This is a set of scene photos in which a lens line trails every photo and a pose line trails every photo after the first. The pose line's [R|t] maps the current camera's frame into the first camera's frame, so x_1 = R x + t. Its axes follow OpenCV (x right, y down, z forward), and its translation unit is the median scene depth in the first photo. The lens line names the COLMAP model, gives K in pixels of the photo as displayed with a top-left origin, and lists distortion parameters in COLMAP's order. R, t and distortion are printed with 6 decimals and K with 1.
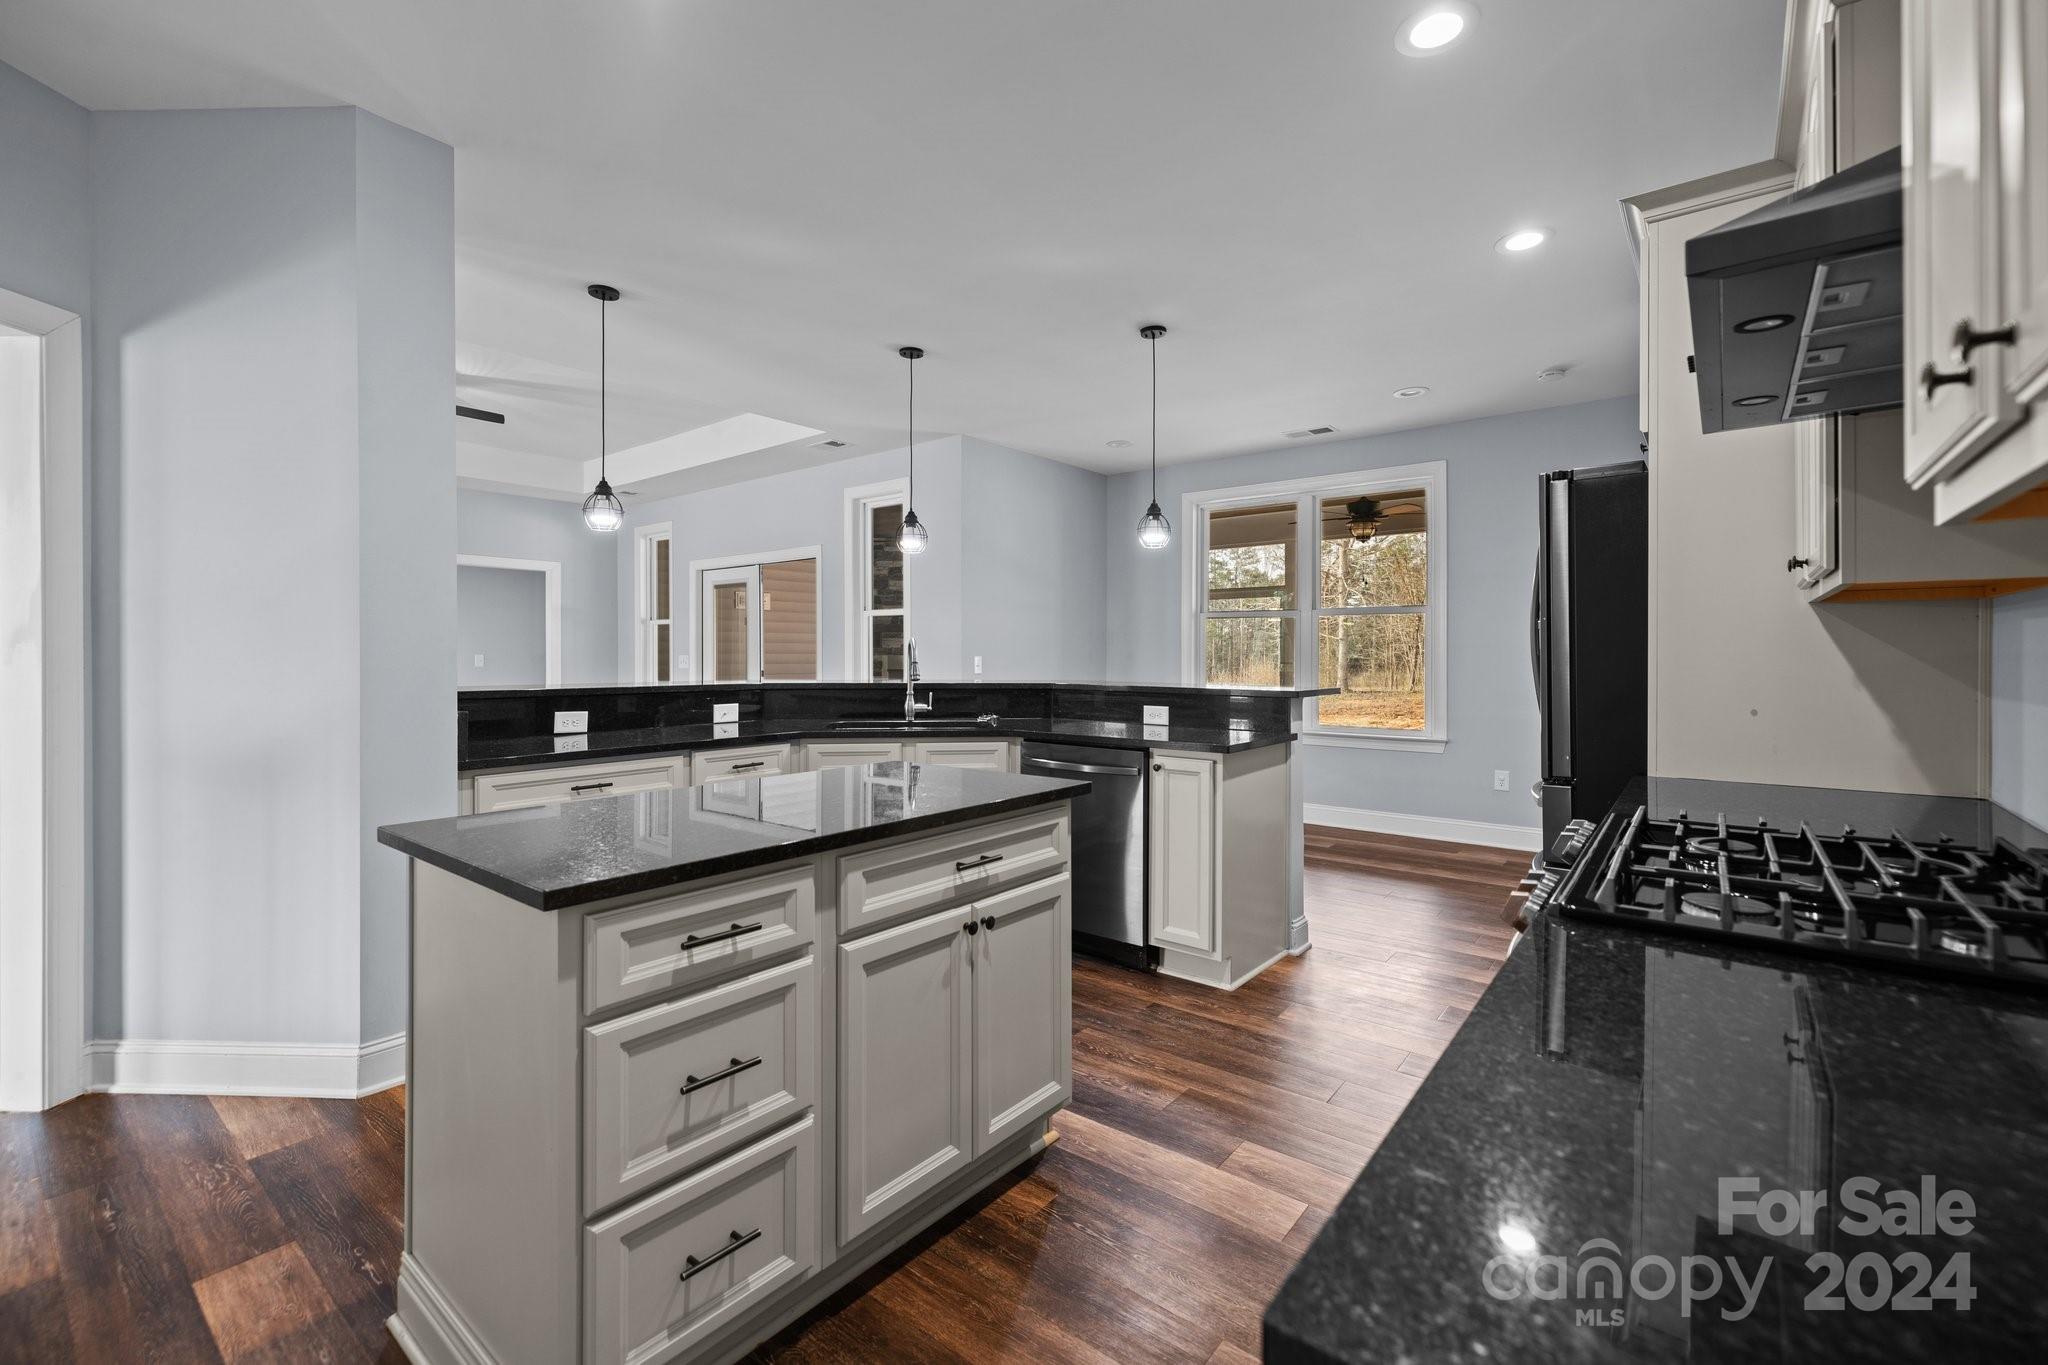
lens RADIAL K [[879.1, 0, 1009.6], [0, 879.1, 641.8], [0, 0, 1]] dist [-0.000405, -0.000300]
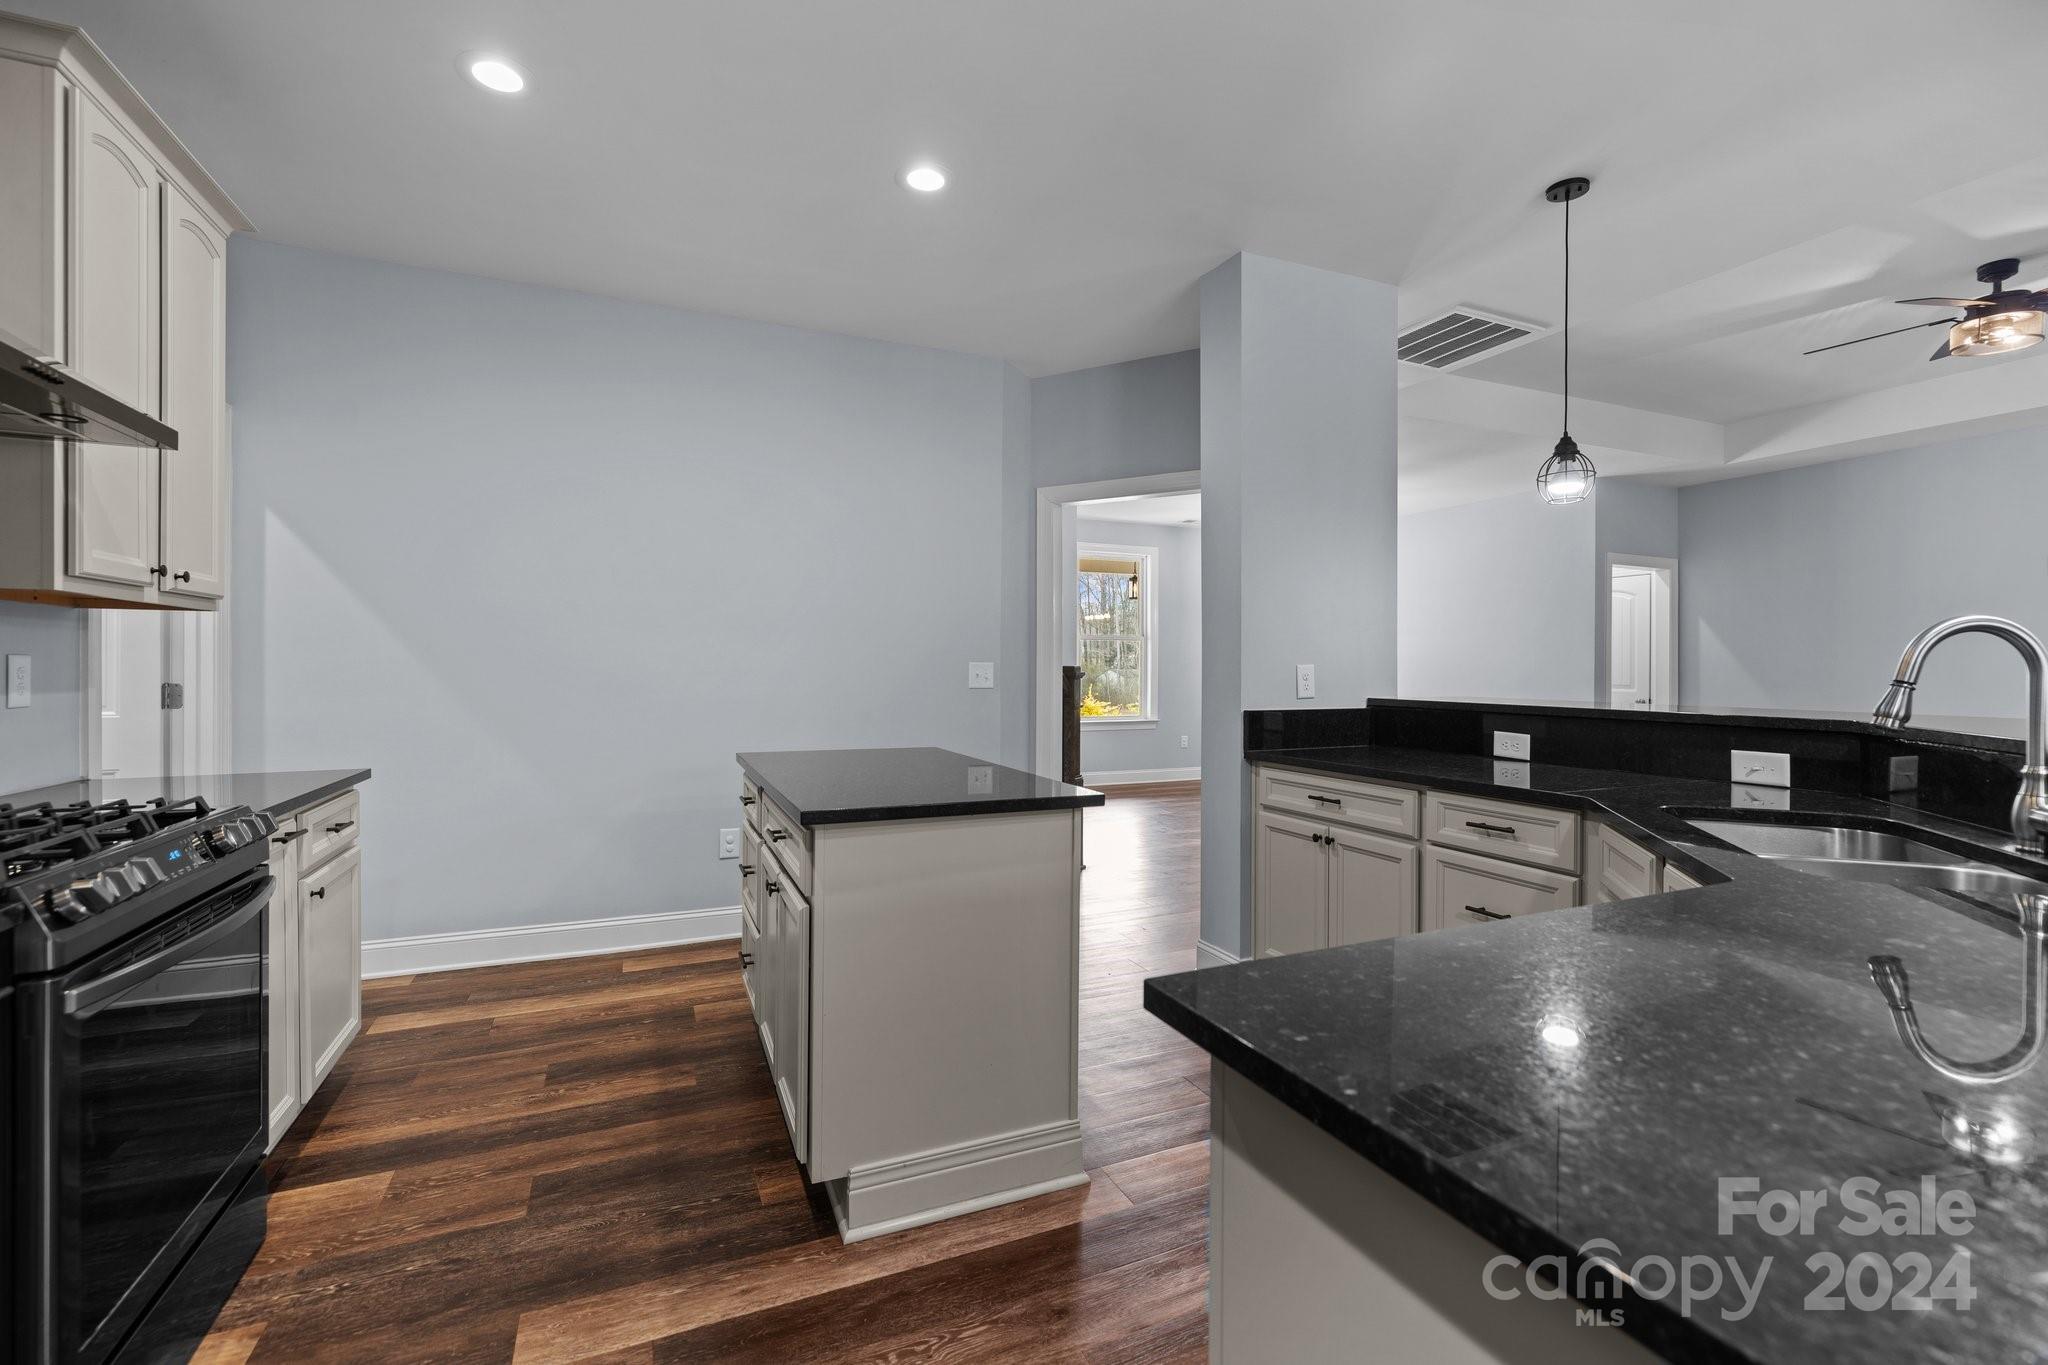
lens RADIAL K [[879.1, 0, 1019.4], [0, 879.1, 676.1], [0, 0, 1]] dist [-0.000405, -0.000300]
pose [[-0.450931, 0.005923, -0.892539, 0.449702], [0.005435, 0.999978, 0.003890, 0.020197], [0.892542, -0.003097, -0.450953, 0.958758]]
